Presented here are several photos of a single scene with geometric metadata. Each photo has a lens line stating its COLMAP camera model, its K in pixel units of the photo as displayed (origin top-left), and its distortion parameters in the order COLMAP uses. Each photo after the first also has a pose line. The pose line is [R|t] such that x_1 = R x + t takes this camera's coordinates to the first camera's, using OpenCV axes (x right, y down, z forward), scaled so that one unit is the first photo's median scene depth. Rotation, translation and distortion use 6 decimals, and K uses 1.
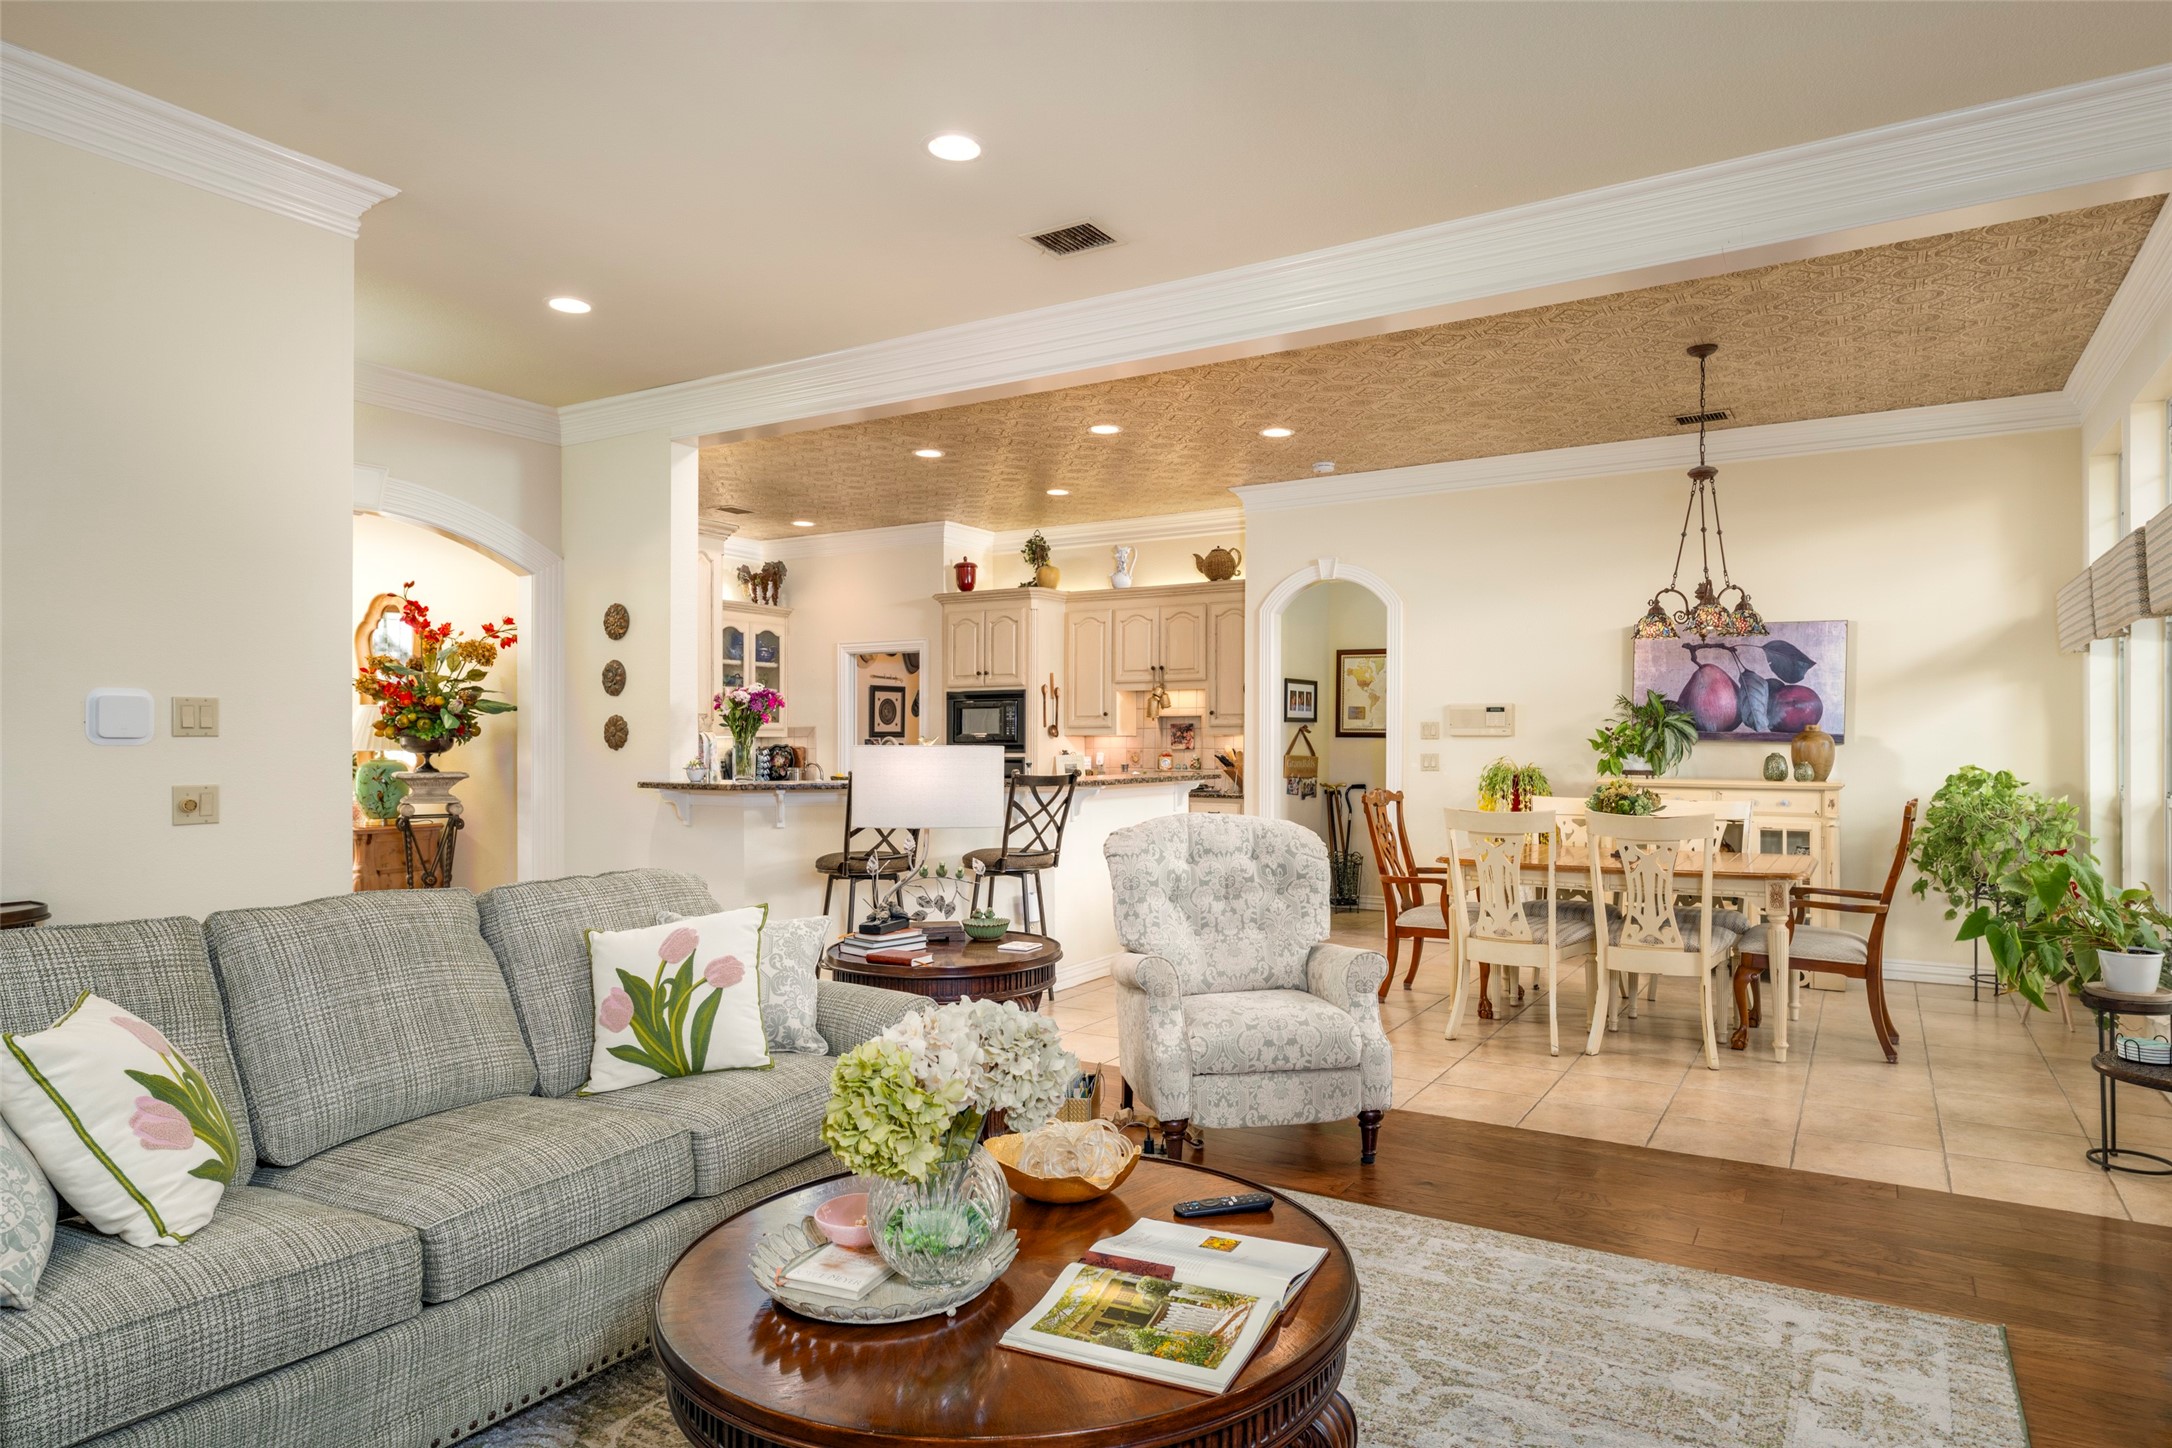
lens RADIAL K [[1325.4, 0, 1097.0], [0, 1325.4, 741.8], [0, 0, 1]] dist [0.000451, -0.001024]
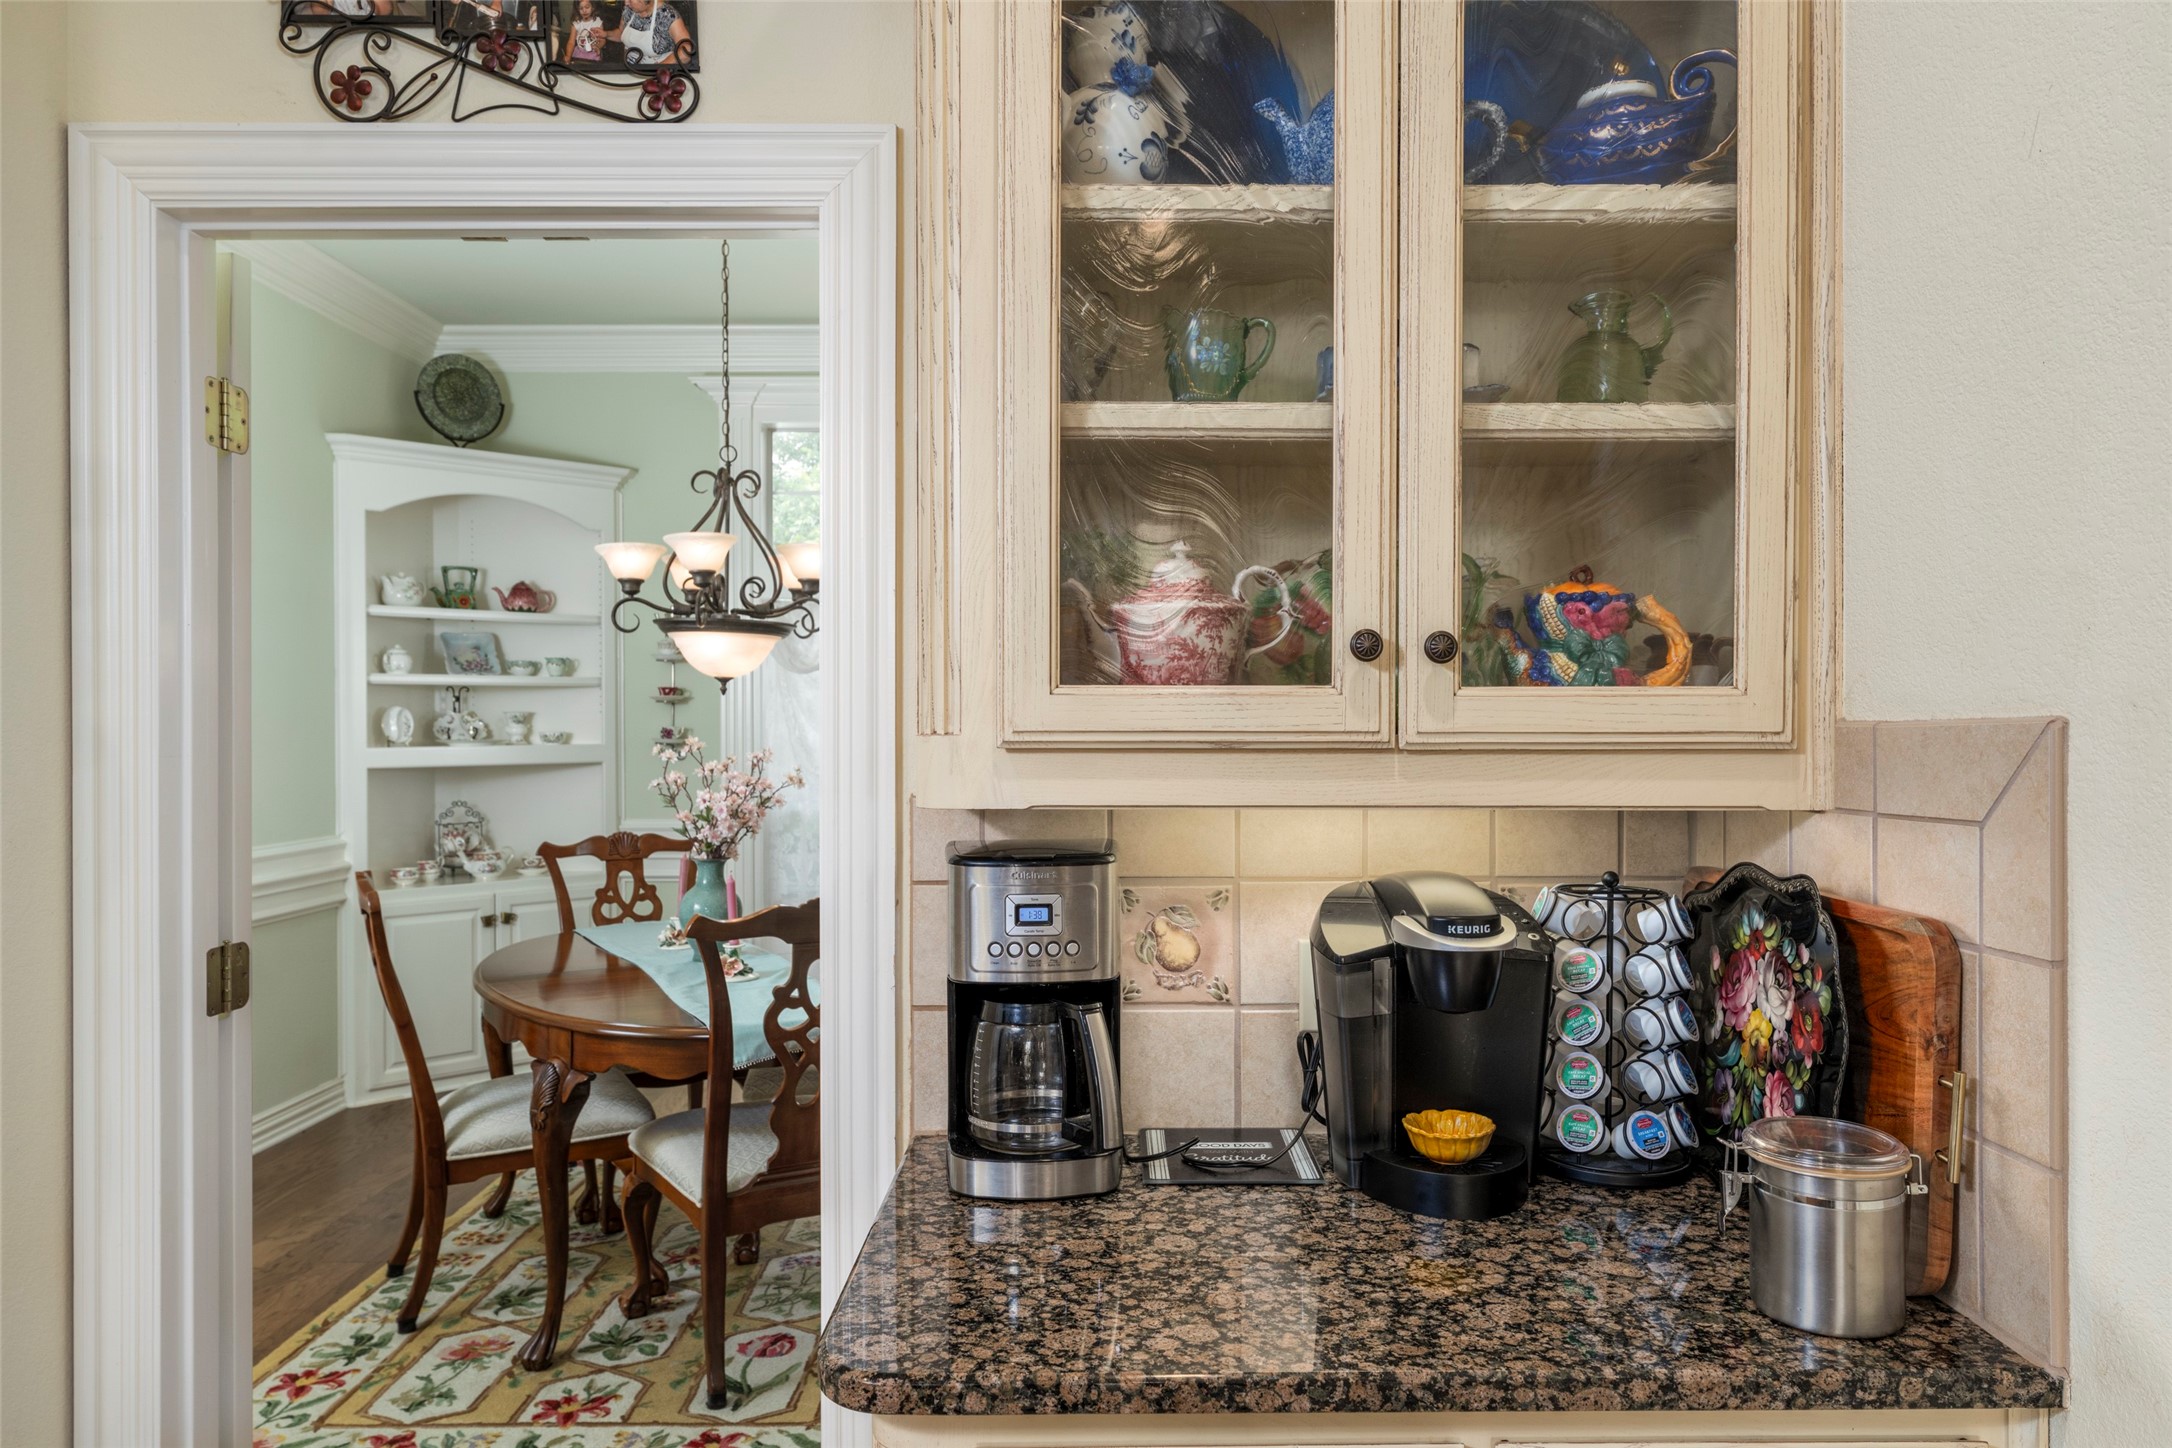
lens RADIAL K [[1390.6, 0, 1128.1], [0, 1390.6, 741.1], [0, 0, 1]] dist [0.002526, 0.003062]
pose [[0.520885, 0.001391, -0.853626, -0.230465], [0.011326, 0.999899, 0.008541, -0.015716], [0.853552, -0.014117, 0.520817, 1.249659]]
